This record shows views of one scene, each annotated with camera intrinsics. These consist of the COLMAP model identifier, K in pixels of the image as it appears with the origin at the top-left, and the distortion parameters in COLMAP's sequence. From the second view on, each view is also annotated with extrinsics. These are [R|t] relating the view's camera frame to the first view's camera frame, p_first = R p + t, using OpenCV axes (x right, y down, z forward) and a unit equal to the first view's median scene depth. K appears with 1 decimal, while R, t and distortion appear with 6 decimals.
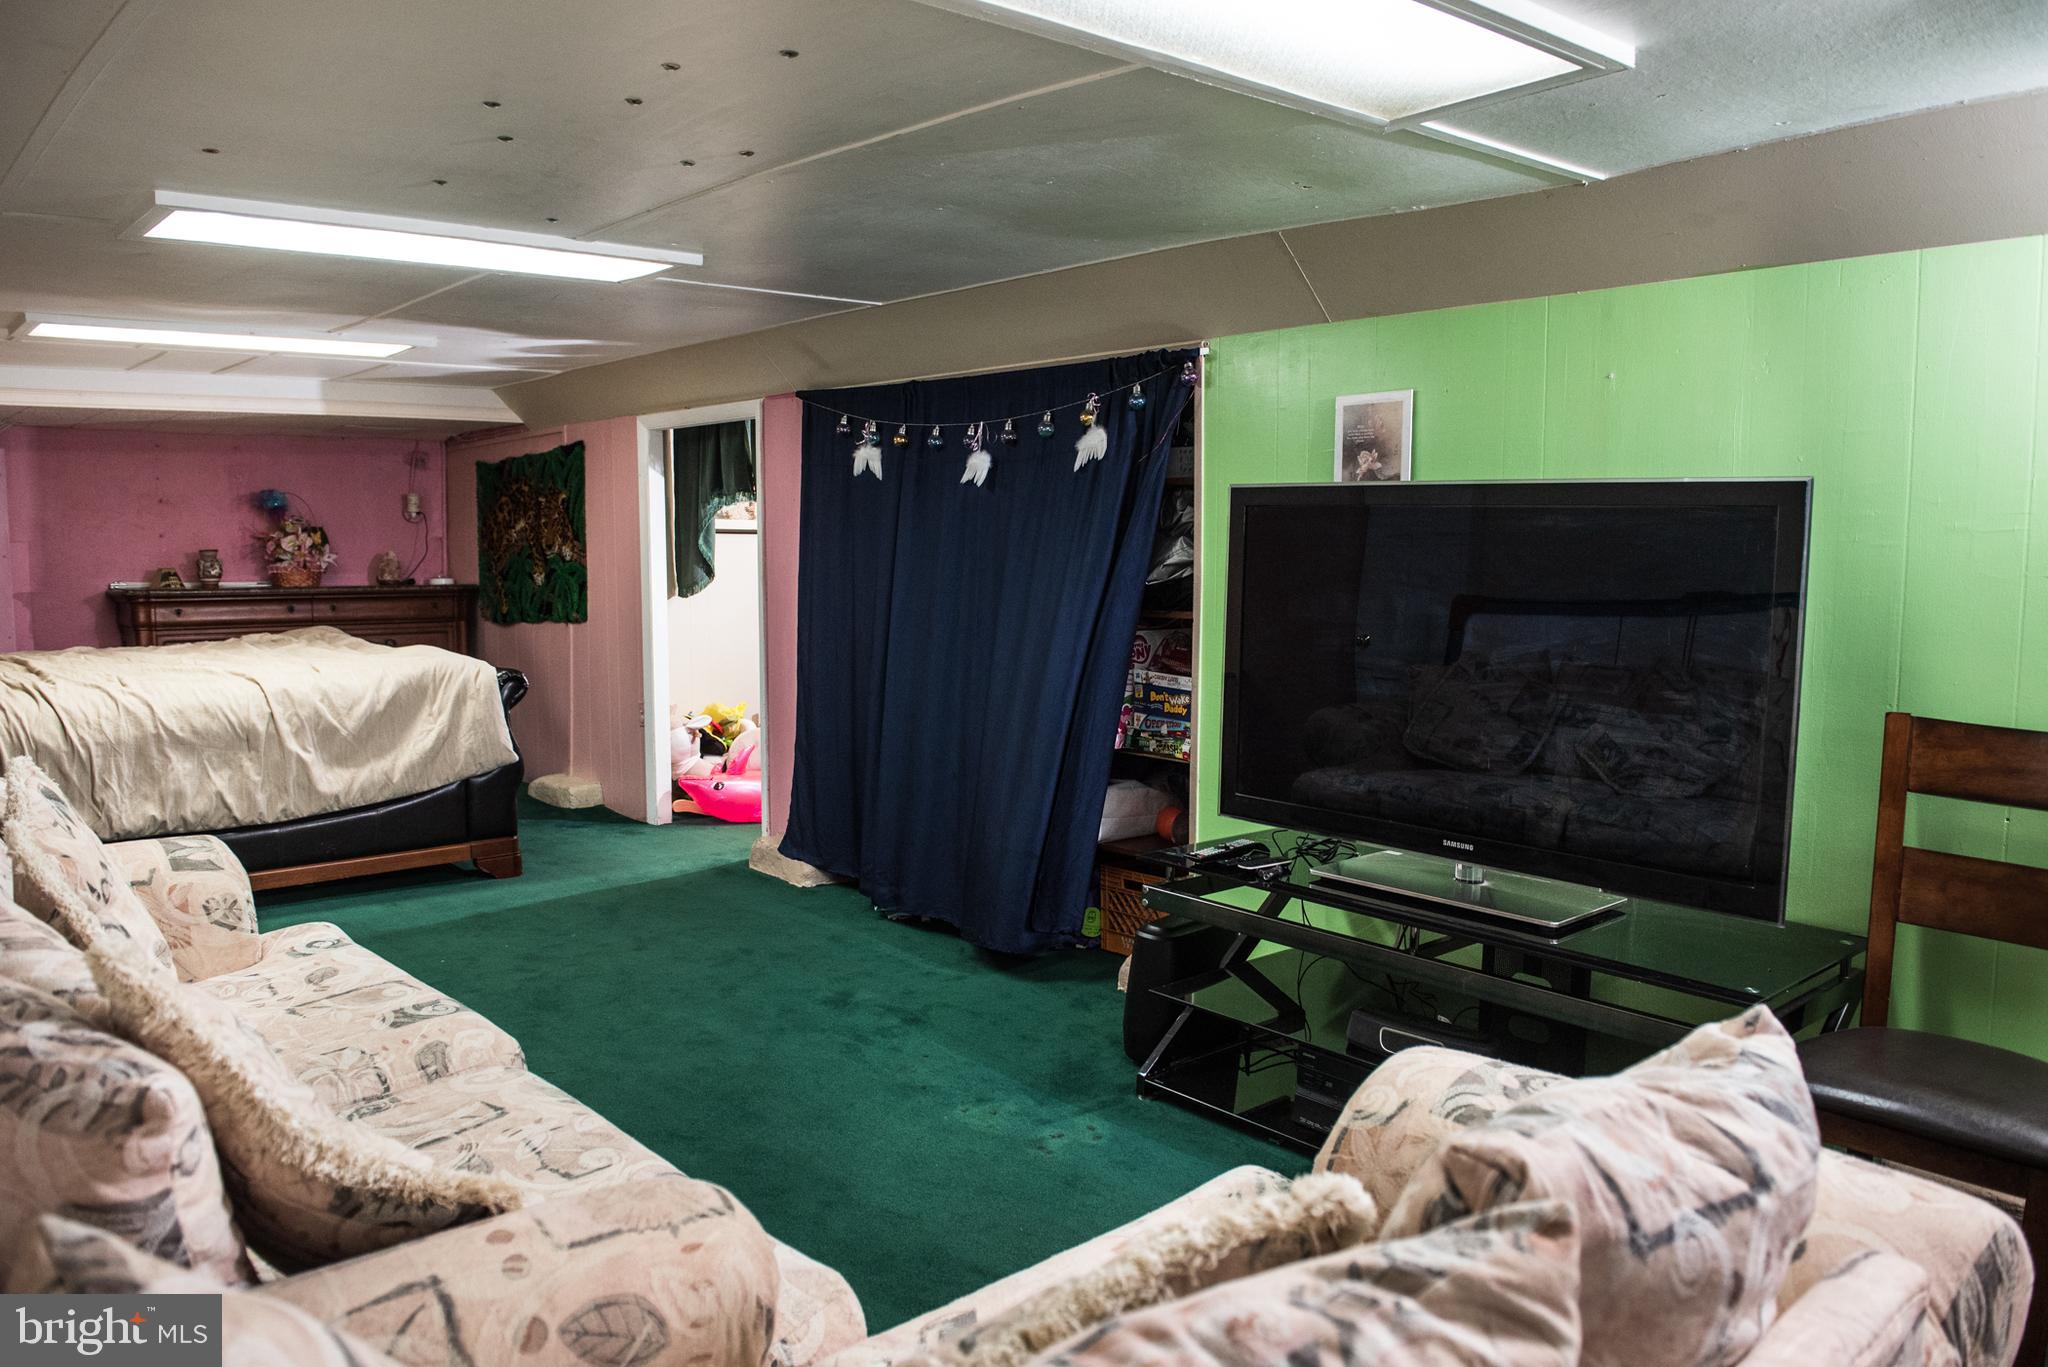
lens RADIAL K [[1472.5, 0, 1024.0], [0, 1472.5, 683.5], [0, 0, 1]] dist [-0.073973, -0.000082]
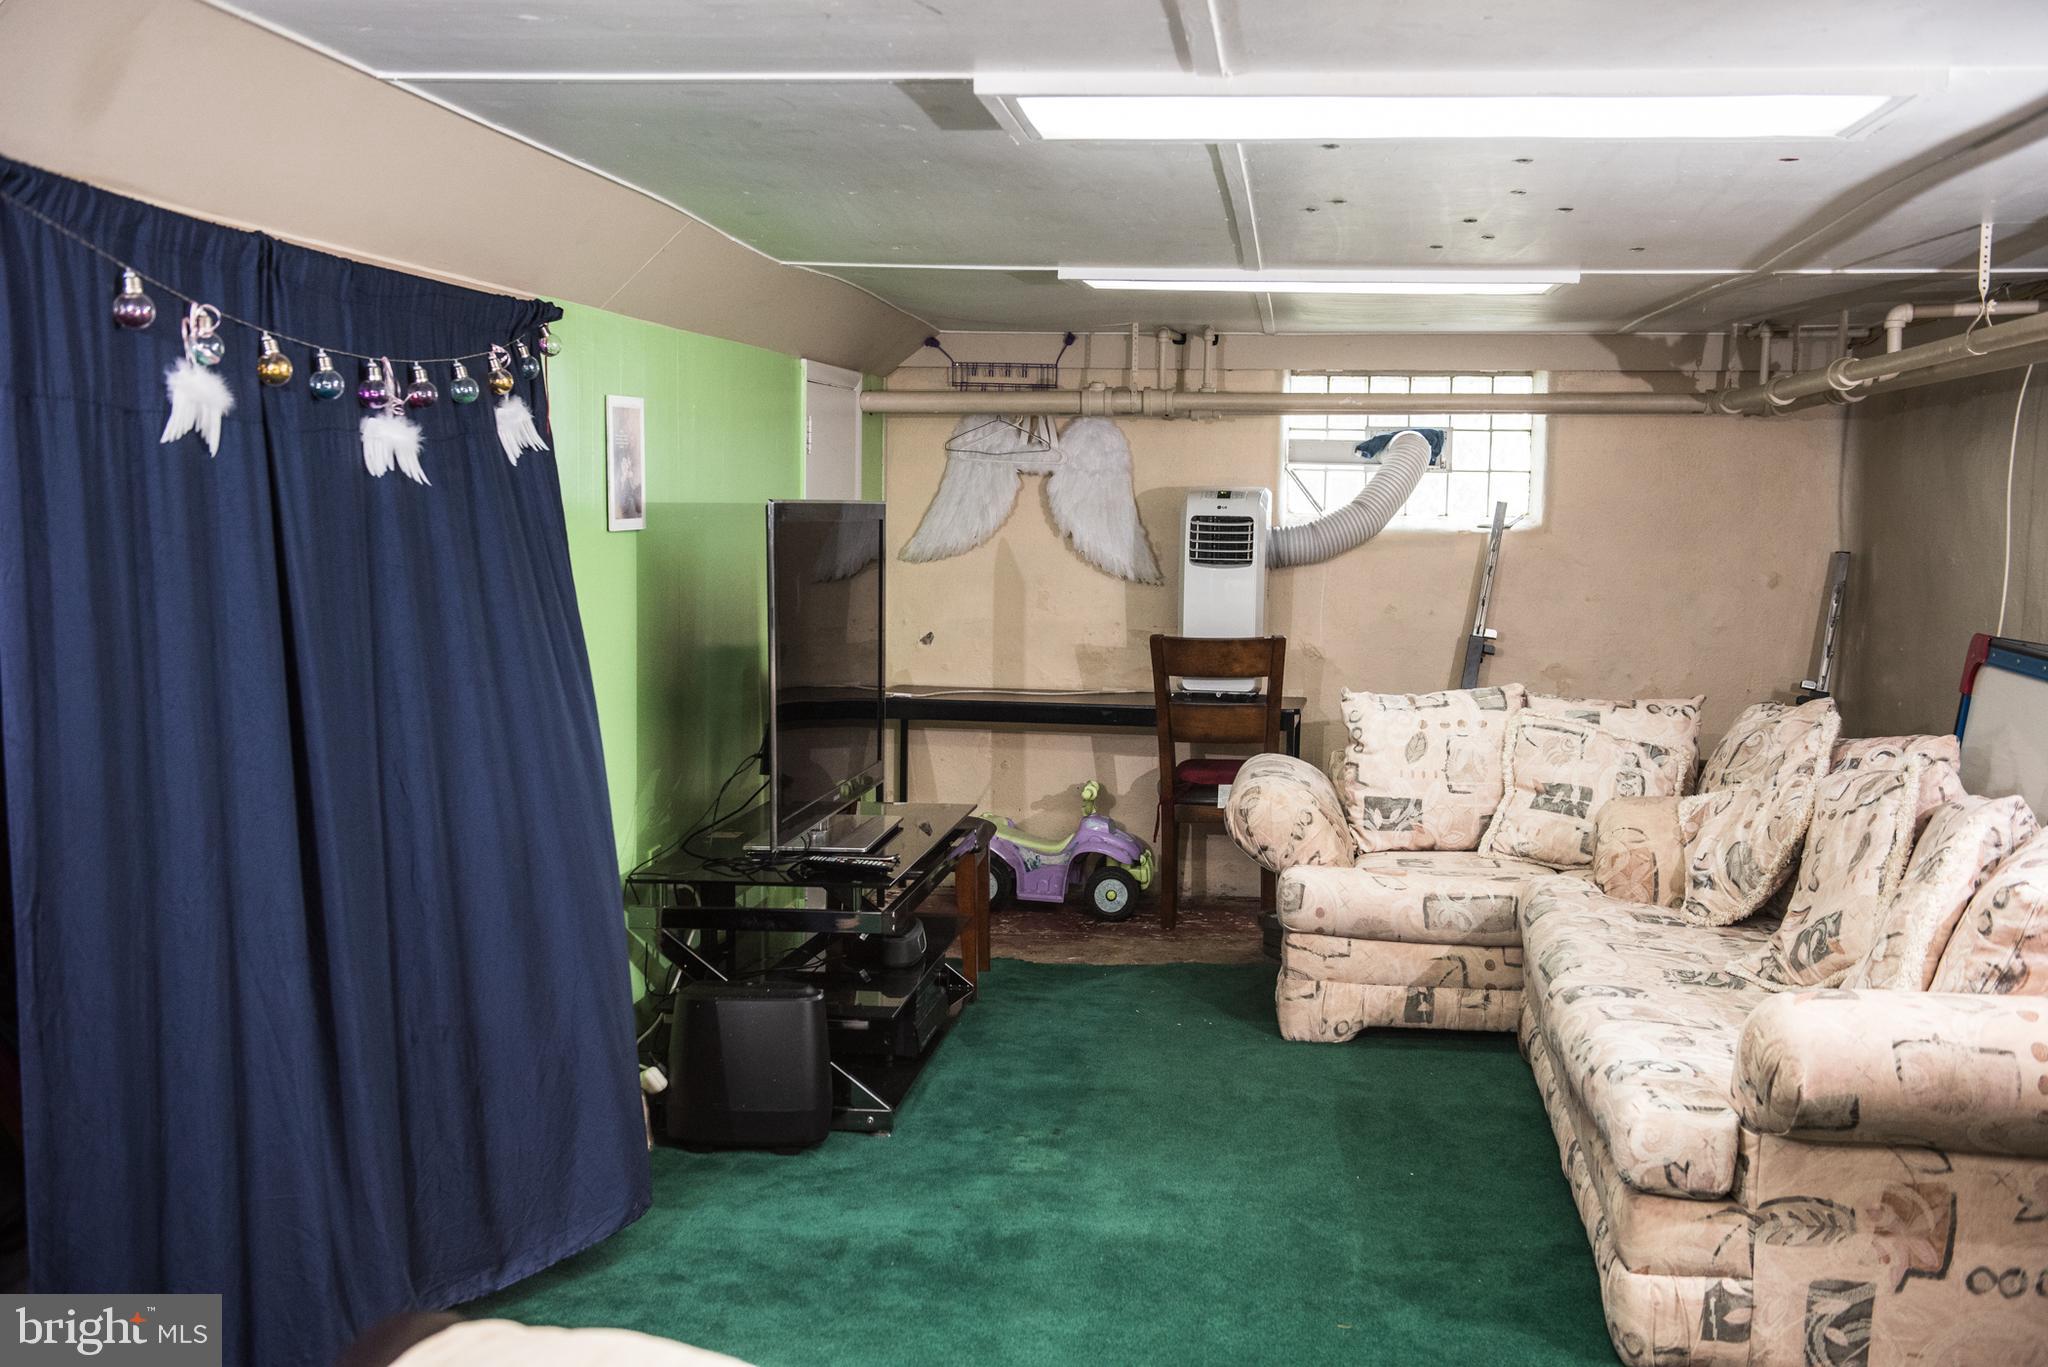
lens RADIAL K [[2213.7, 0, 1024.0], [0, 2213.7, 683.5], [0, 0, 1]] dist [0.072701, 0.013396]
pose [[-0.659554, -0.079662, 0.747424, -0.542161], [0.060670, 0.985482, 0.158572, -0.122715], [-0.749205, 0.149933, -0.645145, 0.944766]]
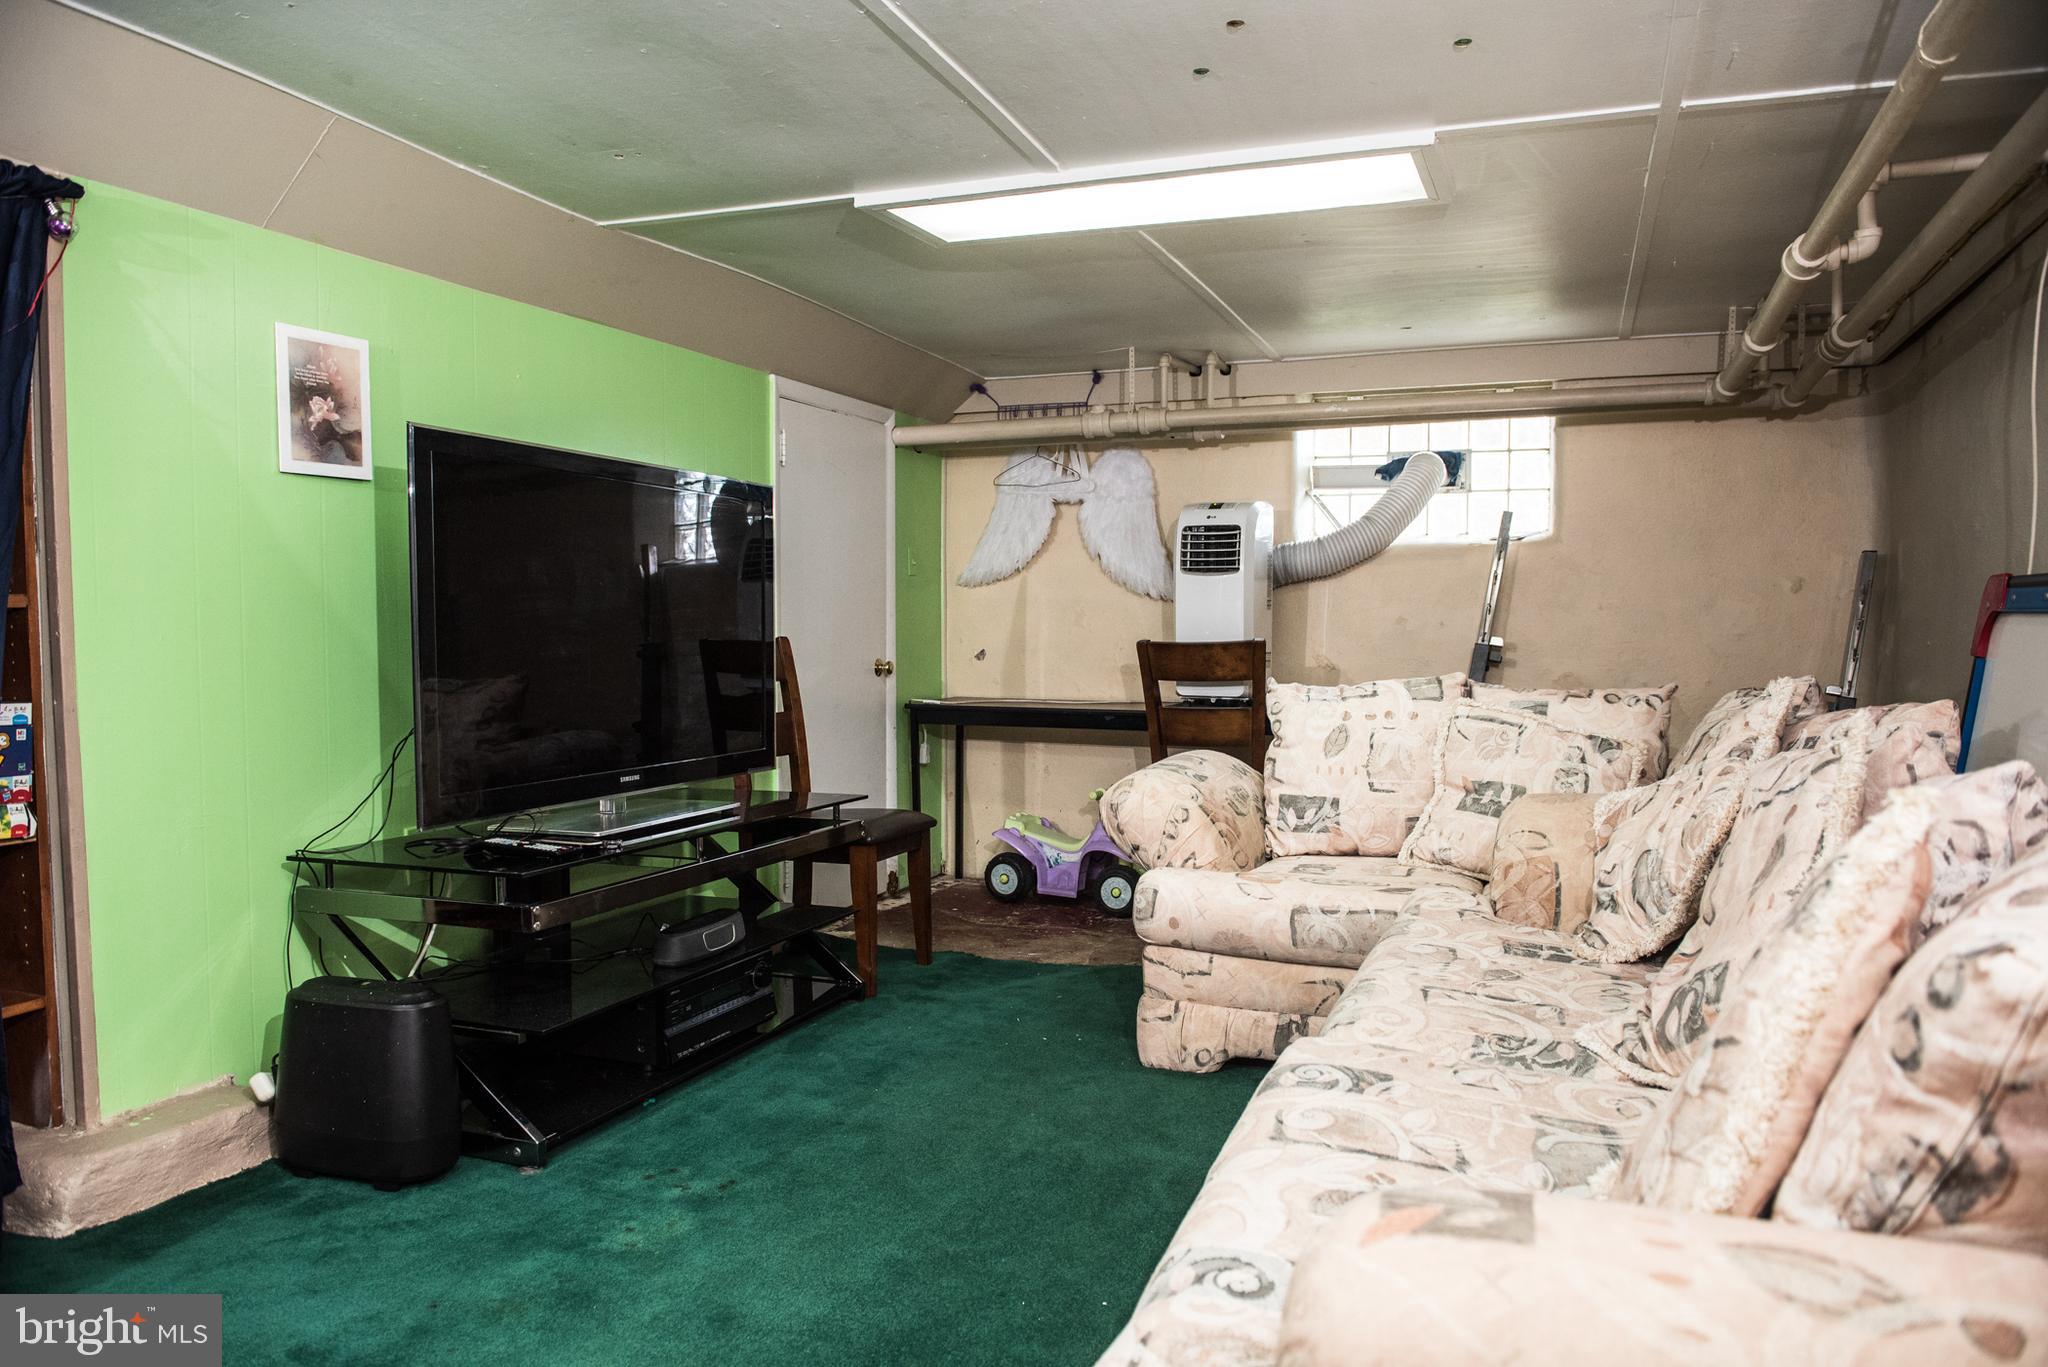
lens RADIAL K [[1399.2, 0, 1023.1], [0, 1399.2, 685.7], [0, 0, 1]] dist [-0.046375, -0.006347]
pose [[-0.453135, -0.046552, 0.890226, -0.367938], [0.089114, 0.991268, 0.097196, -0.018031], [-0.886977, 0.123375, -0.445030, 0.550303]]
